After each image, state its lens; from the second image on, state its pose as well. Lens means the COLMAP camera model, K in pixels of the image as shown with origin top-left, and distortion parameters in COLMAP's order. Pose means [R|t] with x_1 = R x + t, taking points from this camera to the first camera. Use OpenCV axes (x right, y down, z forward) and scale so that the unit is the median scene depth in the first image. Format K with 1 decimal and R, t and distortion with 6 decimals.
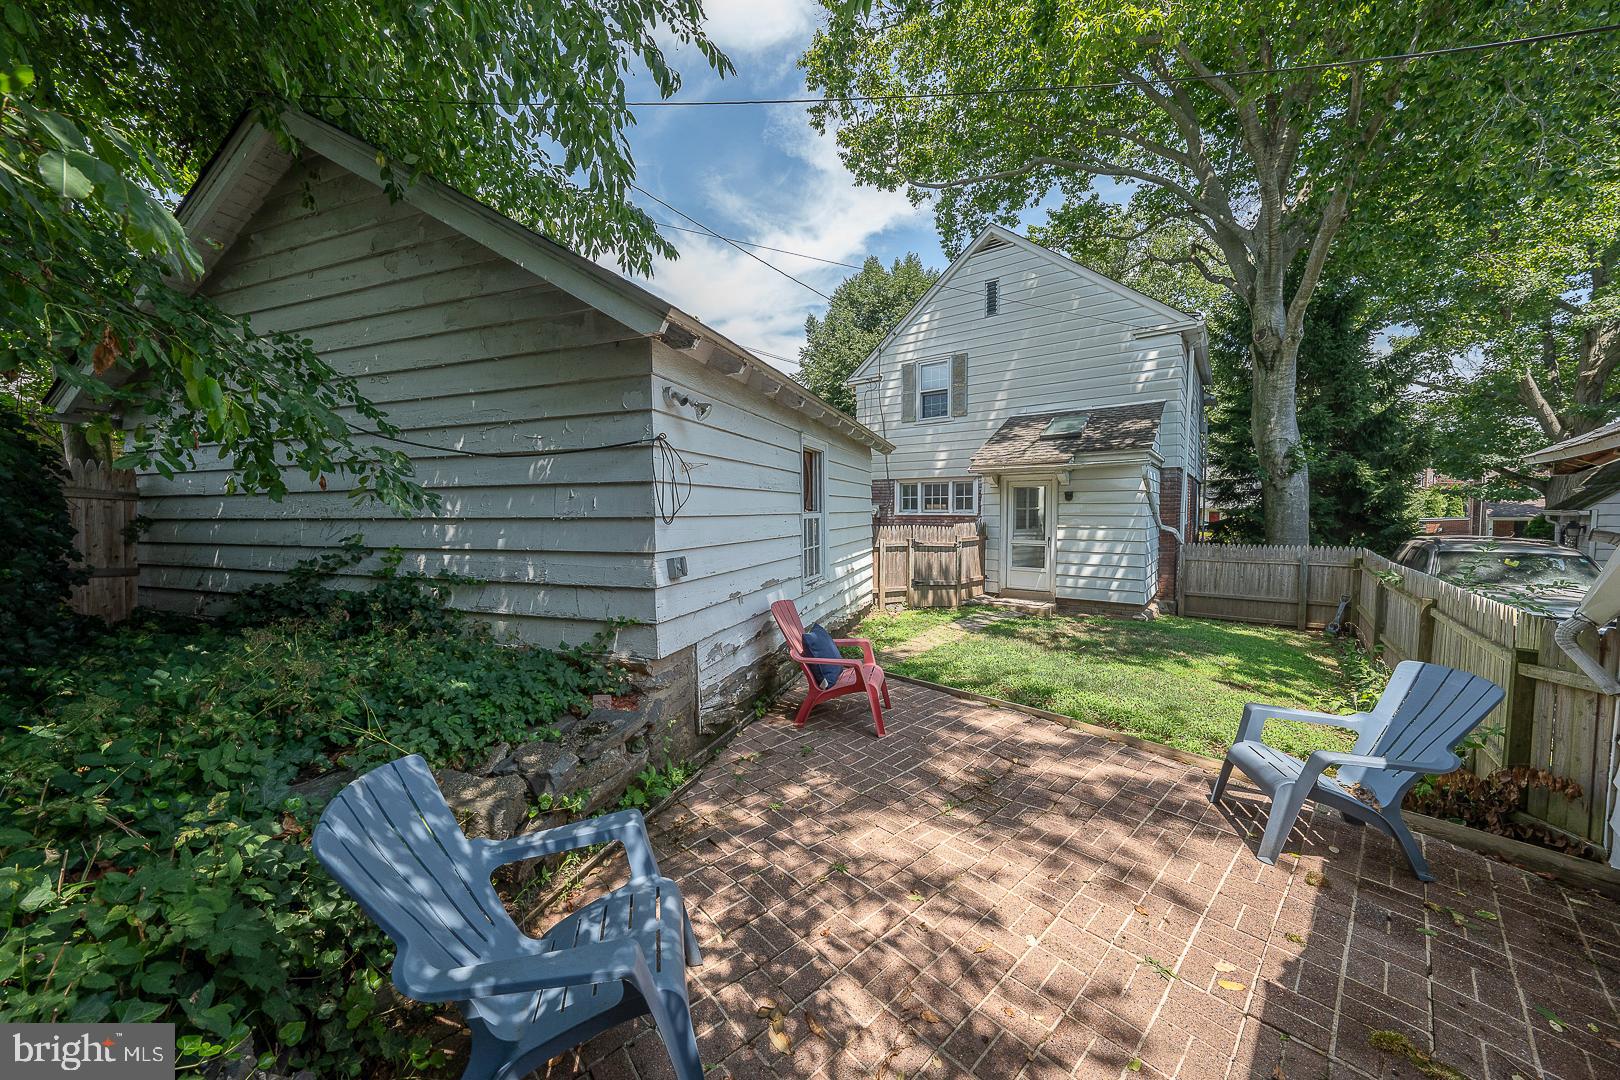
lens RADIAL K [[557.5, 0, 811.0], [0, 557.5, 534.0], [0, 0, 1]] dist [-0.027183, 0.004431]
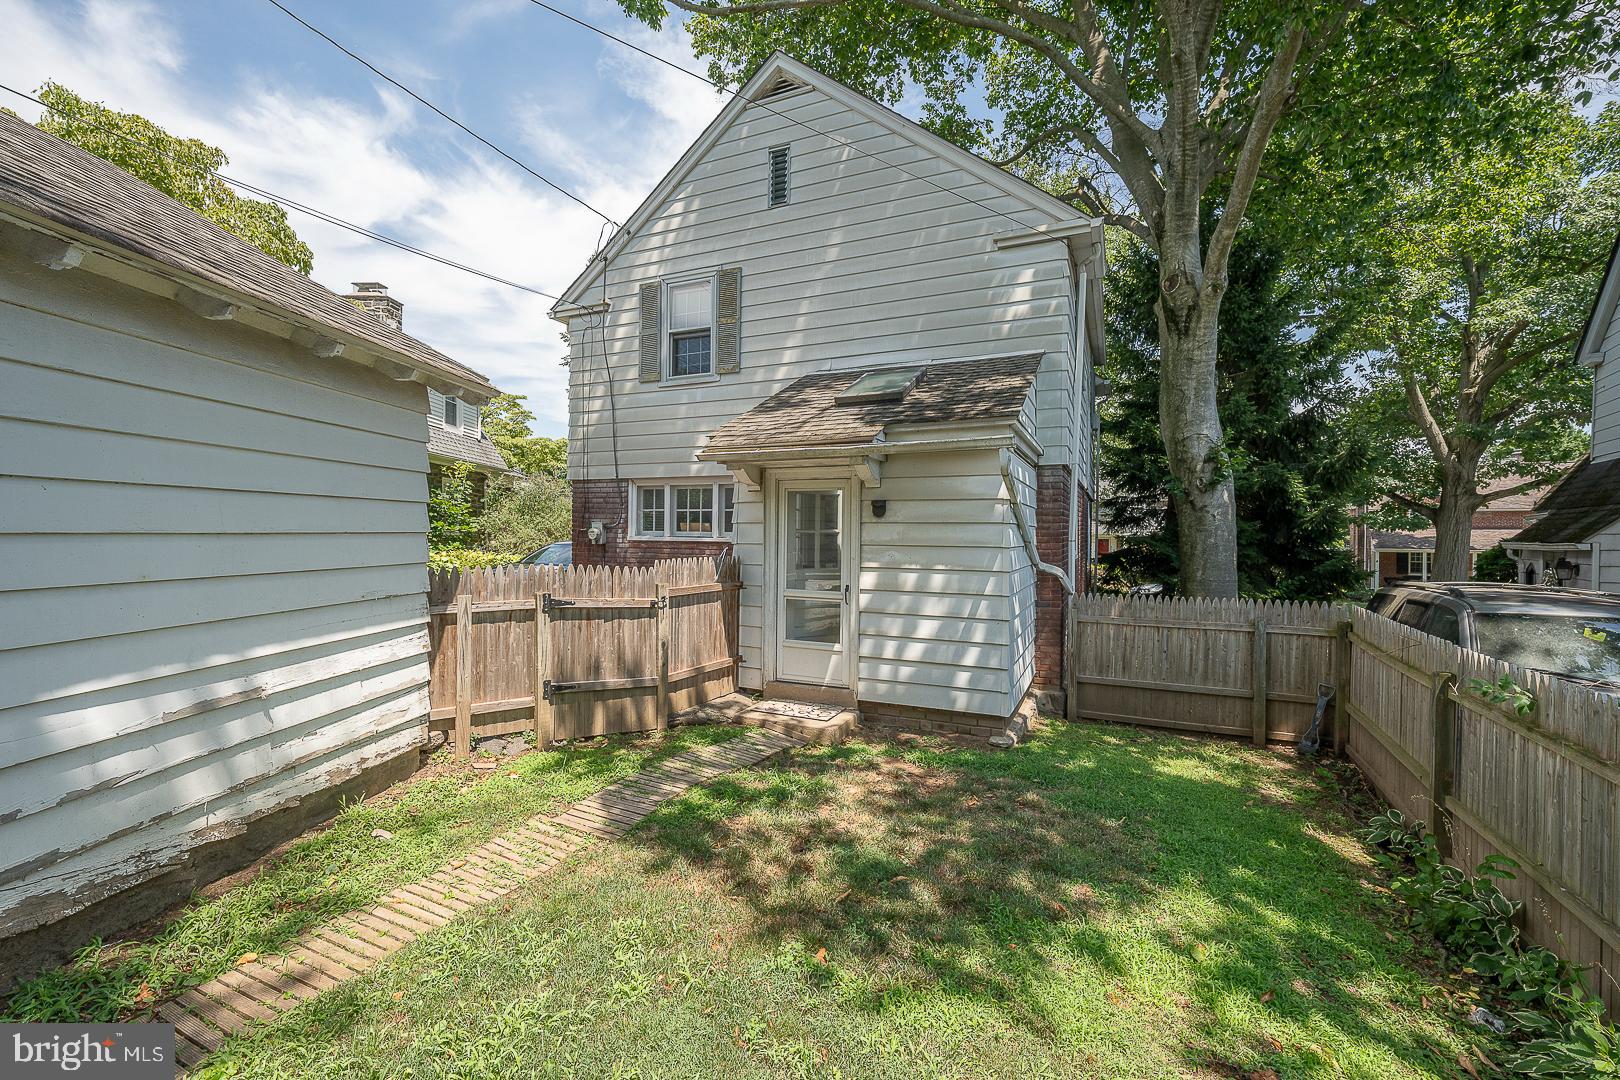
lens RADIAL K [[681.9, 0, 807.0], [0, 681.9, 530.6], [0, 0, 1]] dist [-0.022427, 0.000178]
pose [[0.974407, 0.014007, 0.224353, 0.194426], [-0.003710, 0.998923, -0.046251, -0.013301], [-0.224759, 0.044235, 0.973410, 0.297231]]
